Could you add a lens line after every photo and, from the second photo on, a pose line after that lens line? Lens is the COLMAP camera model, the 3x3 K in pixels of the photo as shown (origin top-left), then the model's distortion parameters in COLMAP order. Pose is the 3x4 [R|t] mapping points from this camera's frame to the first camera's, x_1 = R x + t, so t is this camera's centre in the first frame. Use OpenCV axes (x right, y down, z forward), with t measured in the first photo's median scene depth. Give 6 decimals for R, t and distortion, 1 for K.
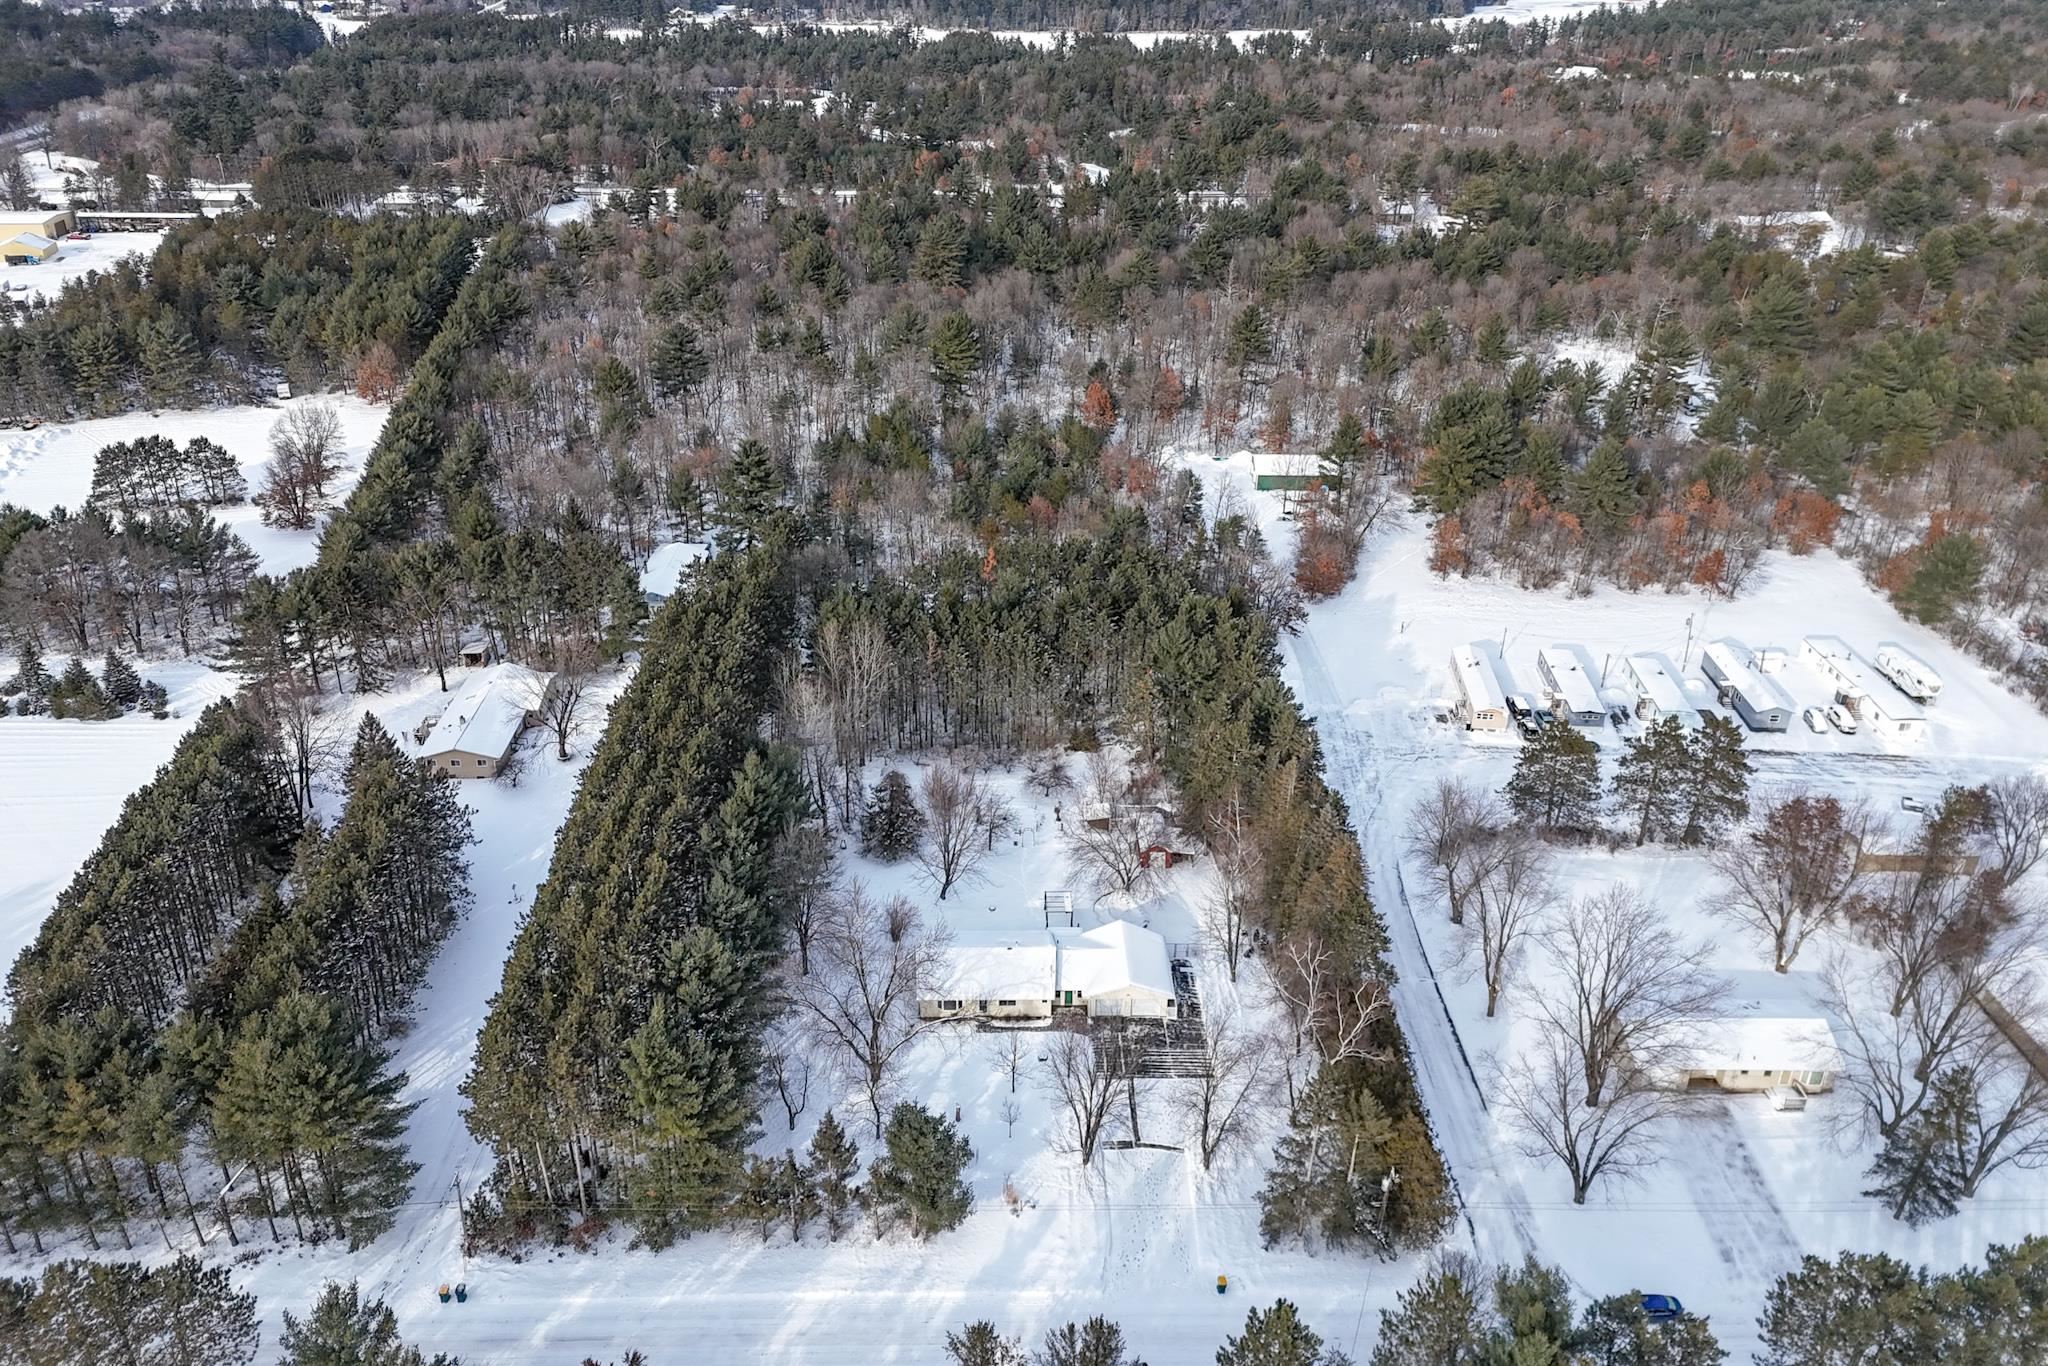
lens RADIAL K [[1500.9, 0, 1014.2], [0, 1500.9, 605.0], [0, 0, 1]] dist [0.083192, -0.076724]
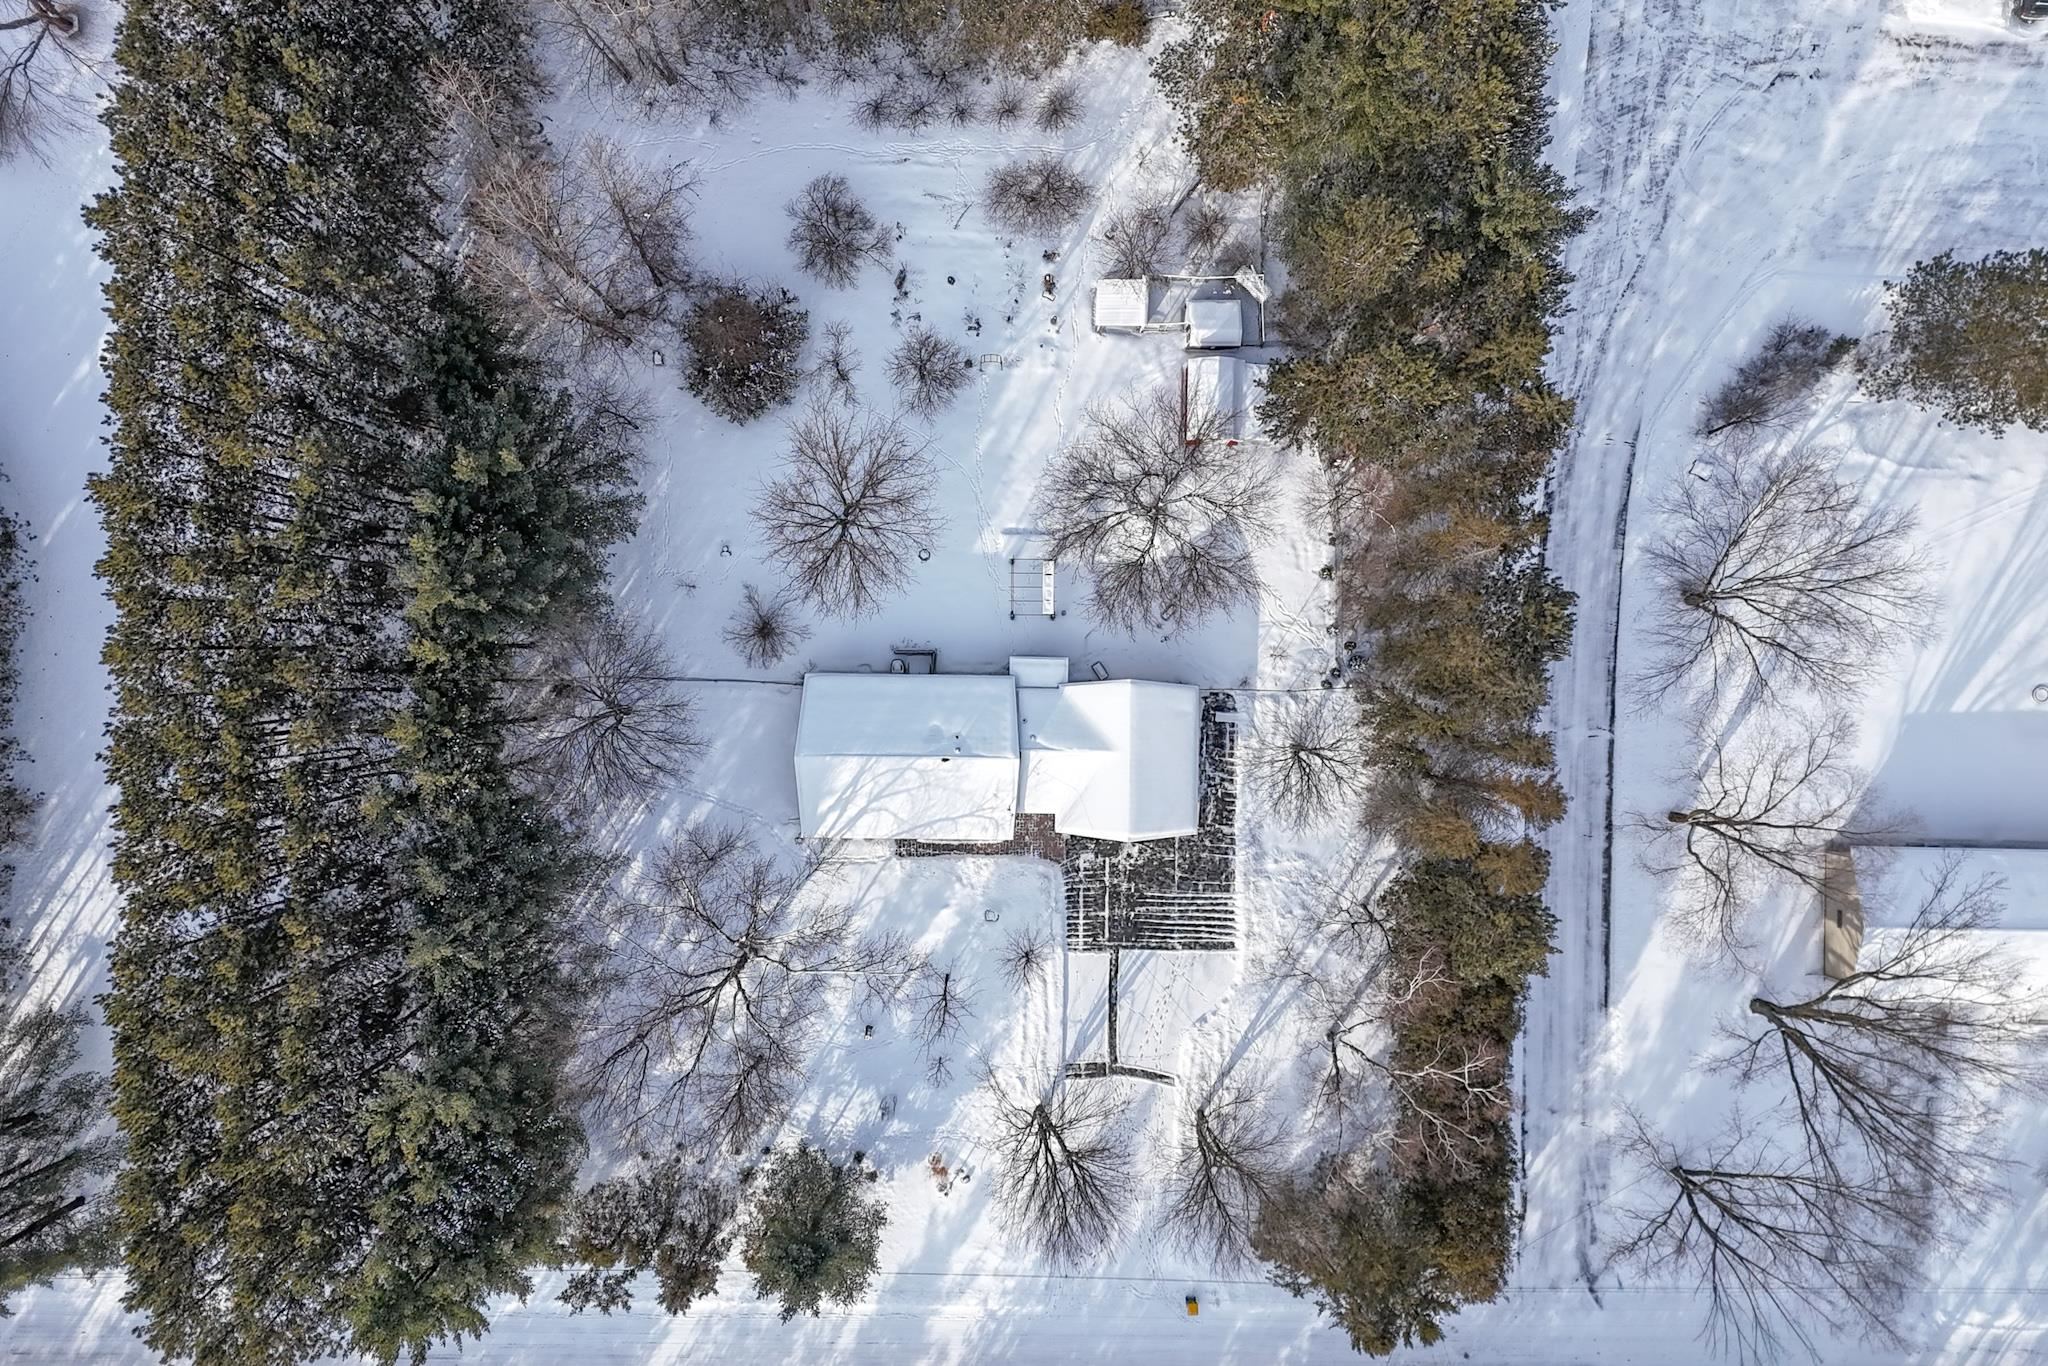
lens RADIAL K [[1509.7, 0, 1015.9], [0, 1509.7, 683.5], [0, 0, 1]] dist [0.074455, -0.060849]
pose [[0.999520, 0.030063, 0.007537, 0.016951], [-0.019684, 0.427900, 0.903612, -0.283148], [0.023940, -0.903326, 0.428286, 0.616050]]
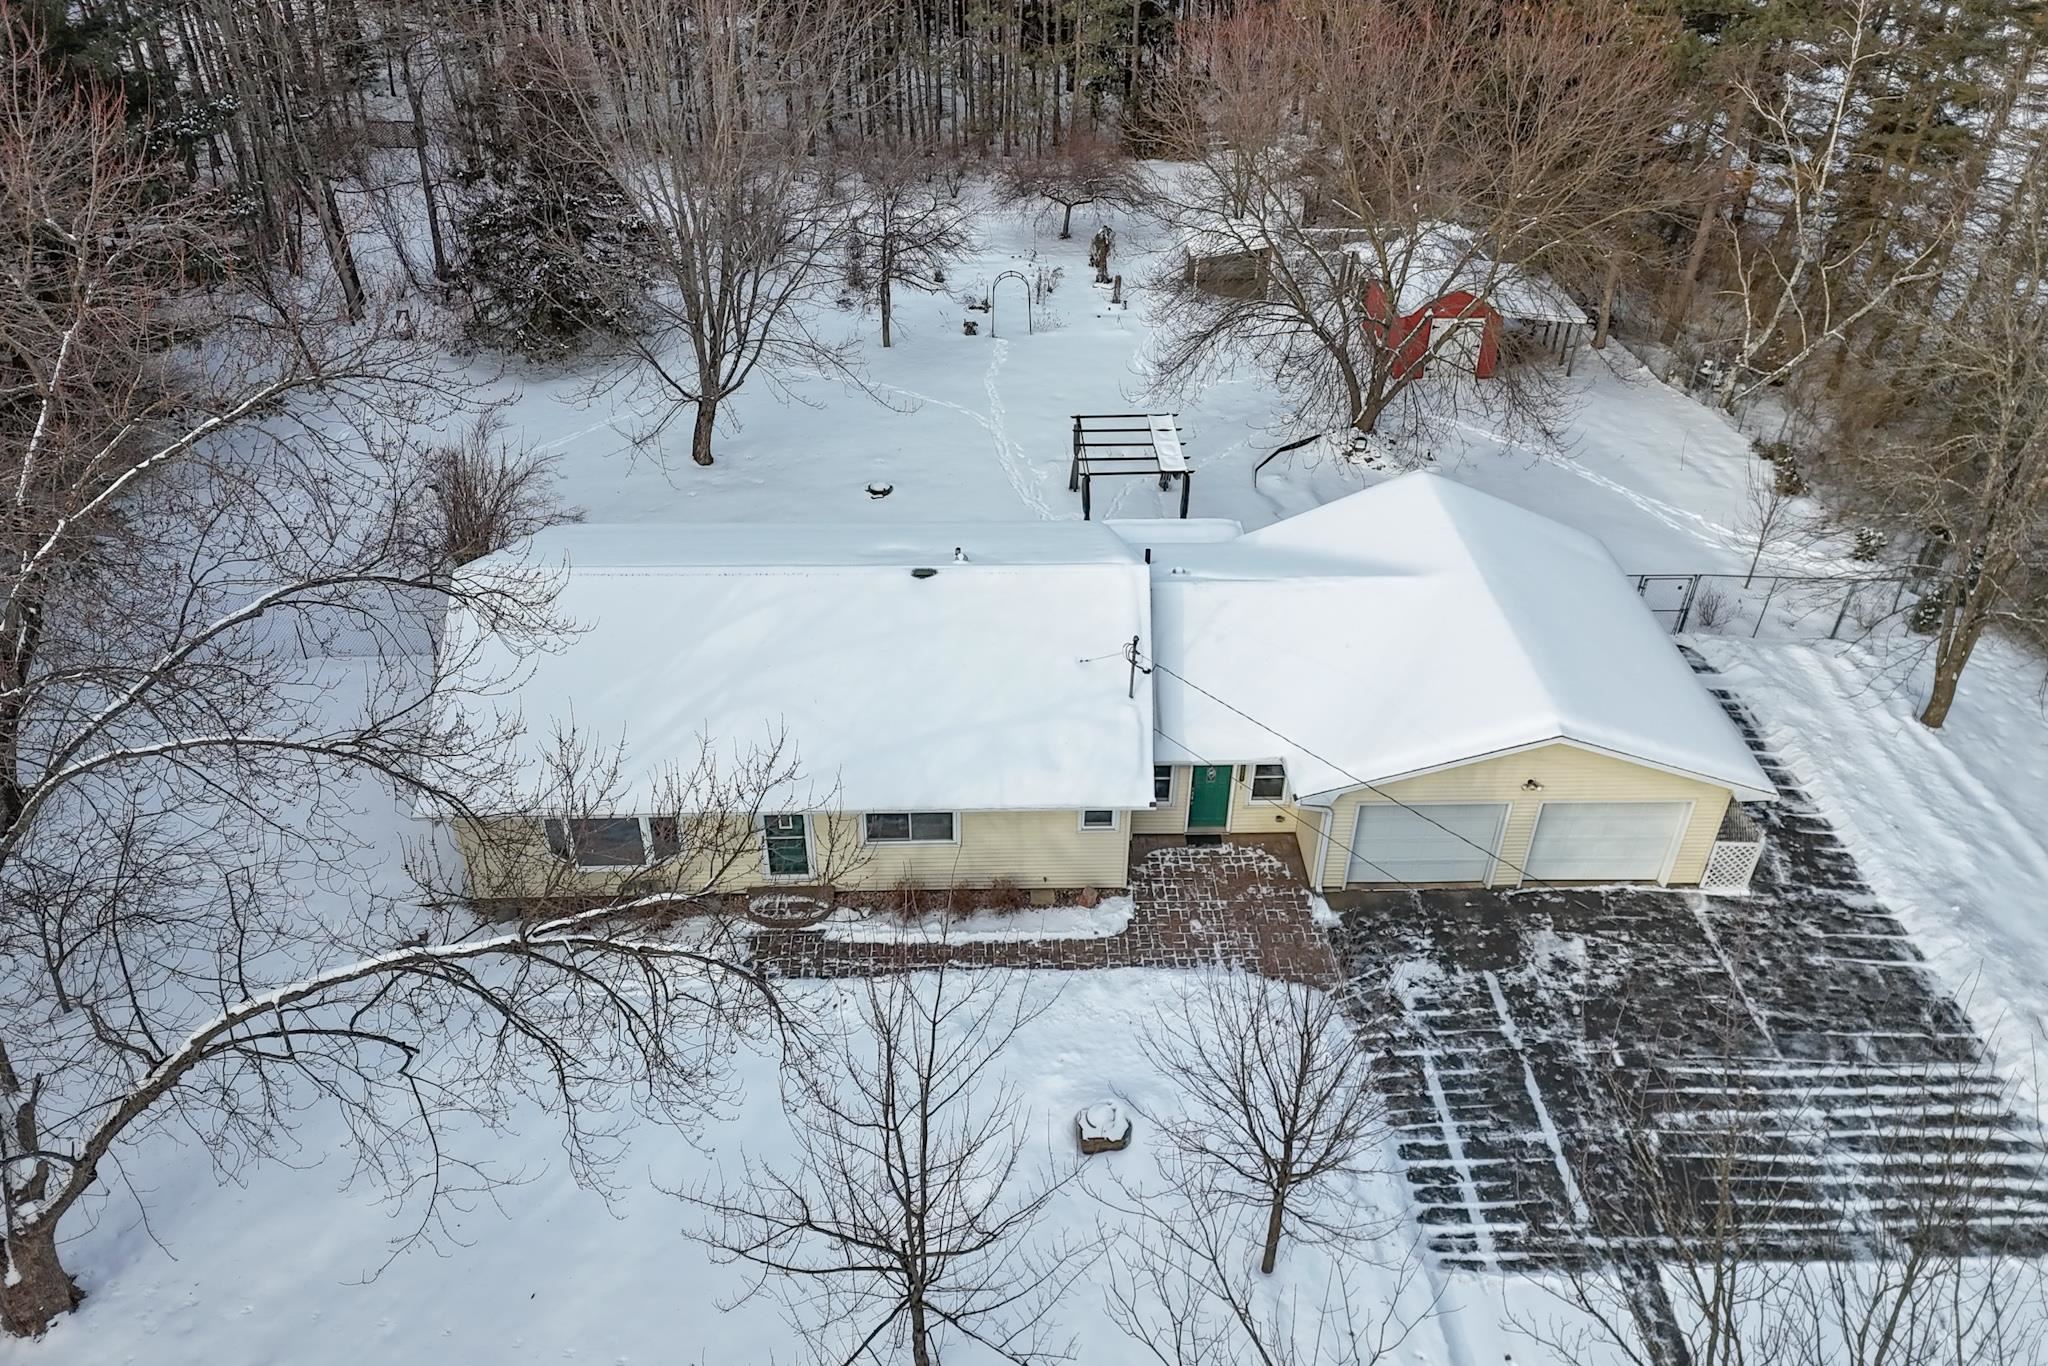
lens RADIAL K [[1509.7, 0, 1015.9], [0, 1509.7, 683.5], [0, 0, 1]] dist [0.074455, -0.060849]
pose [[0.999916, -0.006740, 0.011116, 0.005899], [0.004812, 0.986258, 0.165145, 0.169285], [-0.012076, -0.165078, 0.986207, 0.643257]]
